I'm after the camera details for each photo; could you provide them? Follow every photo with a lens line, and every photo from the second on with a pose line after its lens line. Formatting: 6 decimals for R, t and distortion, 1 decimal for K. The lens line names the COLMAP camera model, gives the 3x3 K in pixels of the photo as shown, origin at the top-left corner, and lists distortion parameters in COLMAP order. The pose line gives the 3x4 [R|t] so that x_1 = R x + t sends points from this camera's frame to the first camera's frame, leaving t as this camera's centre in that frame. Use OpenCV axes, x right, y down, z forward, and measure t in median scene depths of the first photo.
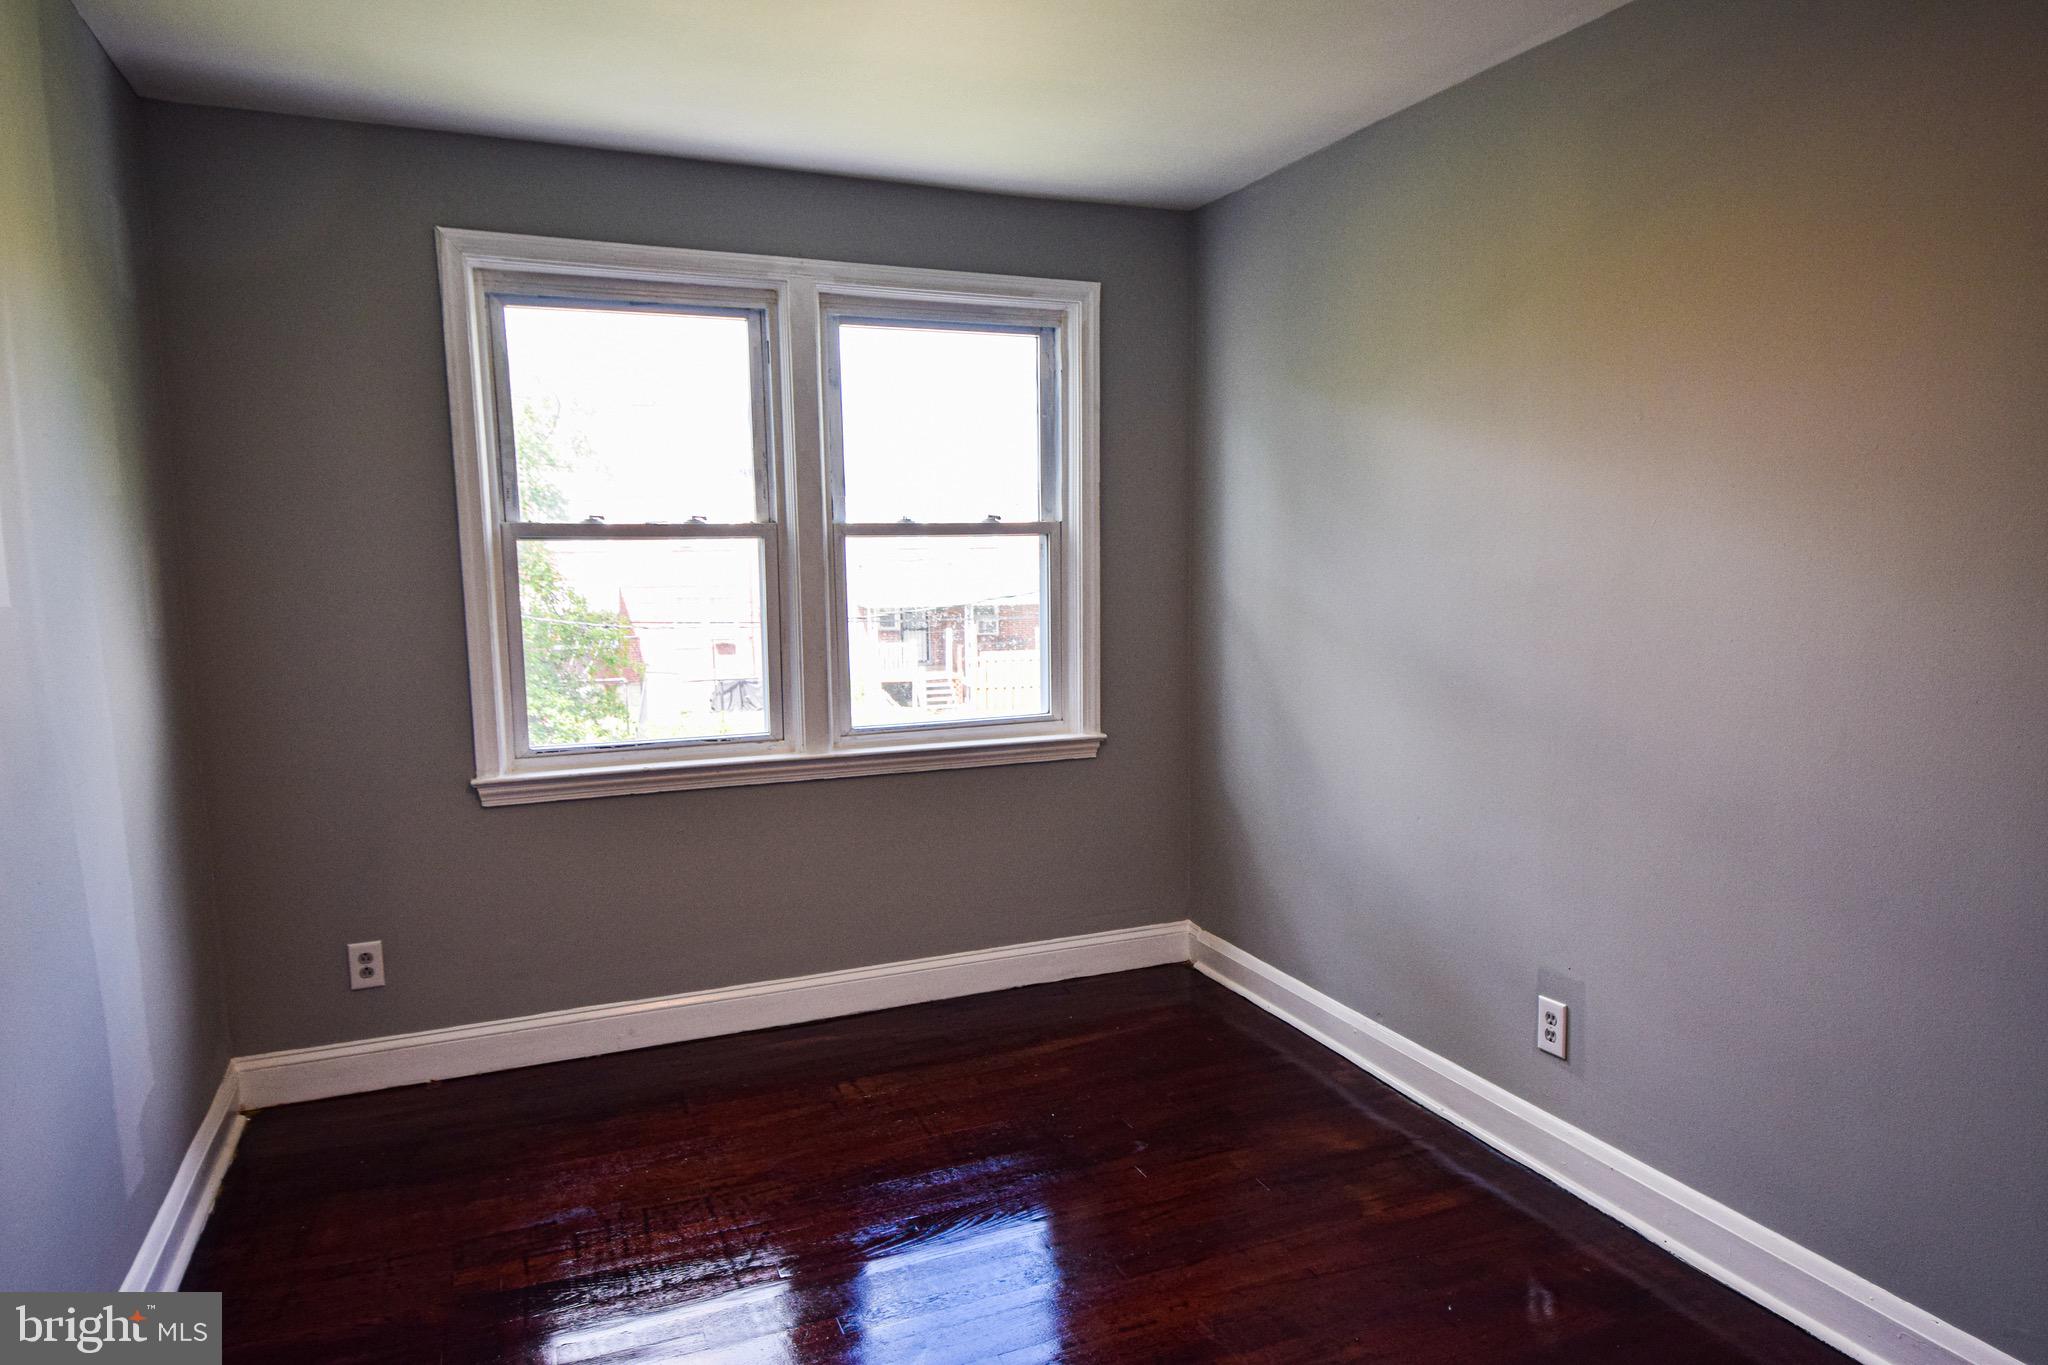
lens RADIAL K [[1346.5, 0, 1035.2], [0, 1346.5, 697.1], [0, 0, 1]] dist [0.027397, -0.018252]
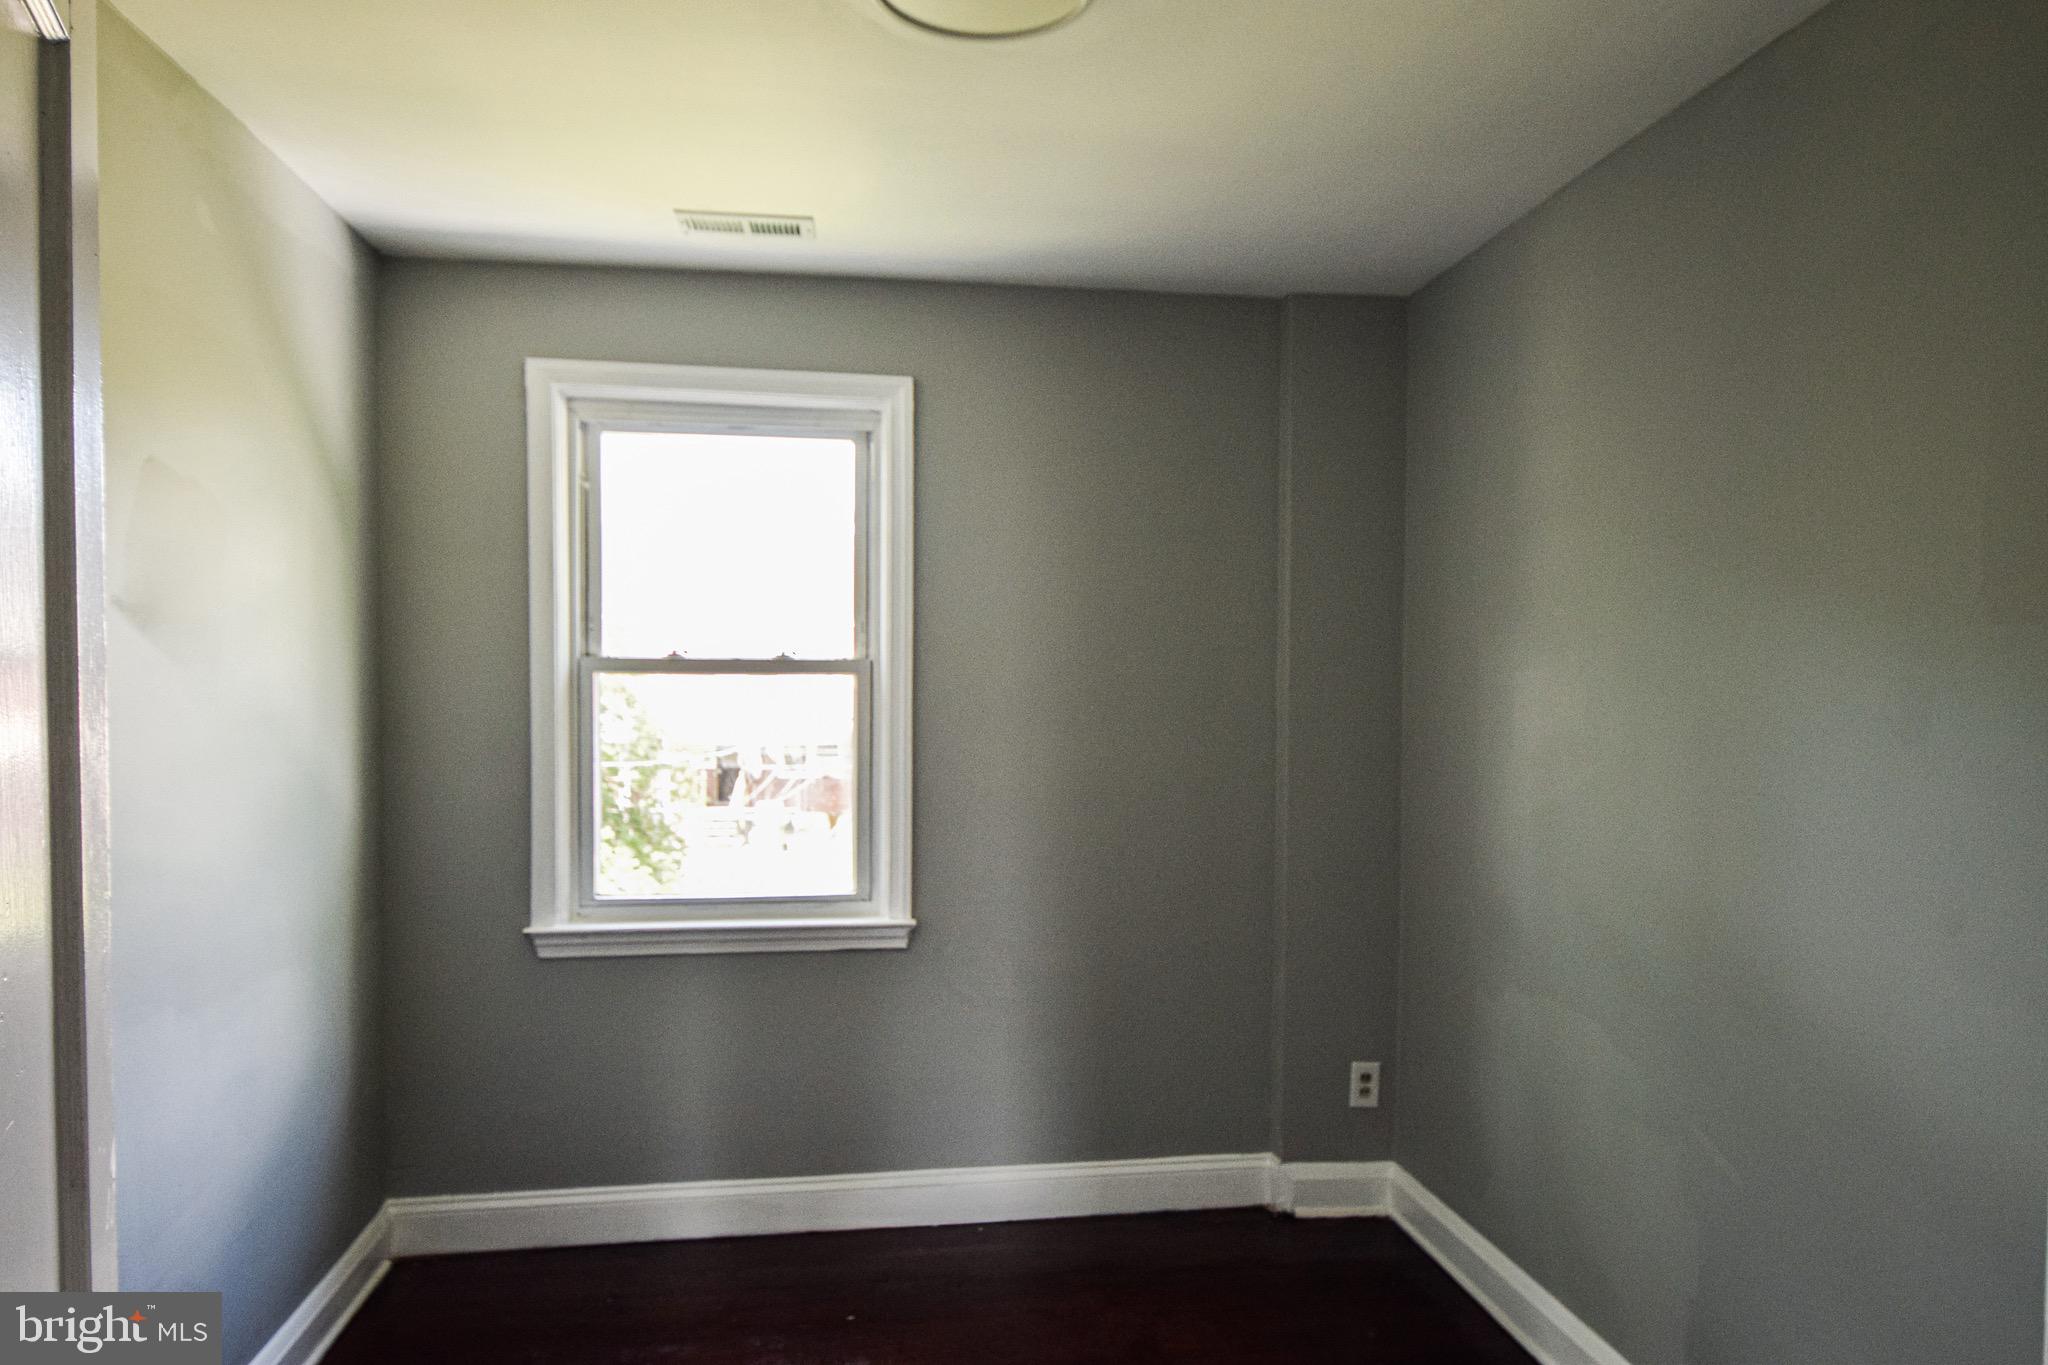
lens RADIAL K [[1484.5, 0, 1037.4], [0, 1484.5, 696.9], [0, 0, 1]] dist [0.000487, -0.009075]
pose [[0.965319, 0.018320, -0.260428, 0.182768], [-0.045701, 0.993990, -0.099476, -0.010899], [0.257041, 0.107928, 0.960355, 0.079946]]
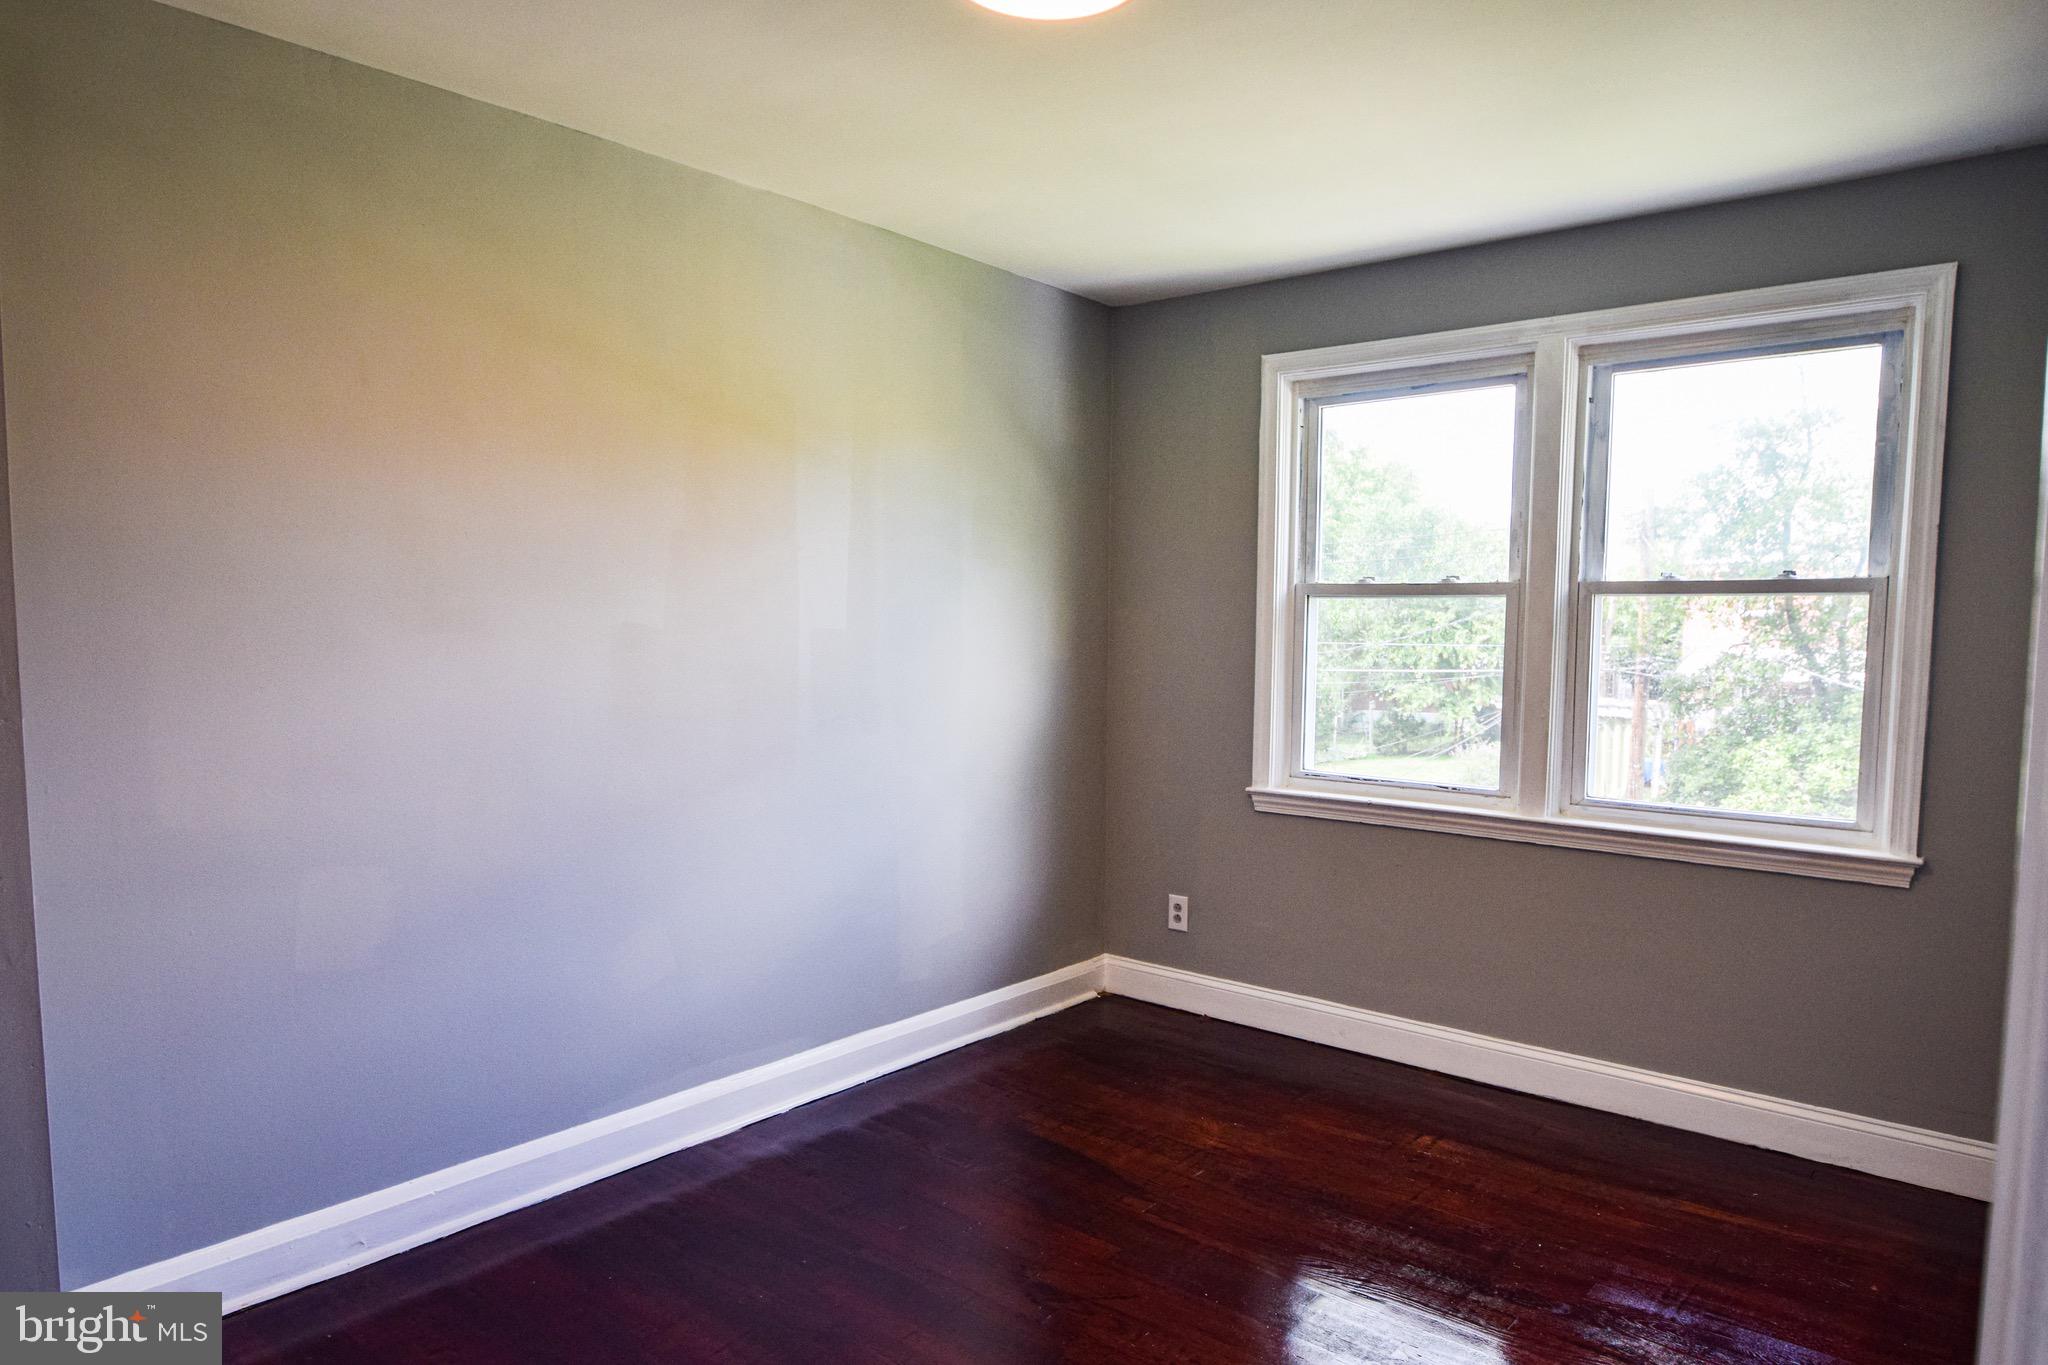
lens RADIAL K [[1346.5, 0, 1024.9], [0, 1346.5, 686.2], [0, 0, 1]] dist [0.027397, -0.018252]
pose [[0.422749, 0.065777, -0.903857, 0.593811], [-0.108193, 0.993893, 0.021726, -0.035403], [0.899765, 0.088606, 0.427283, 0.256407]]
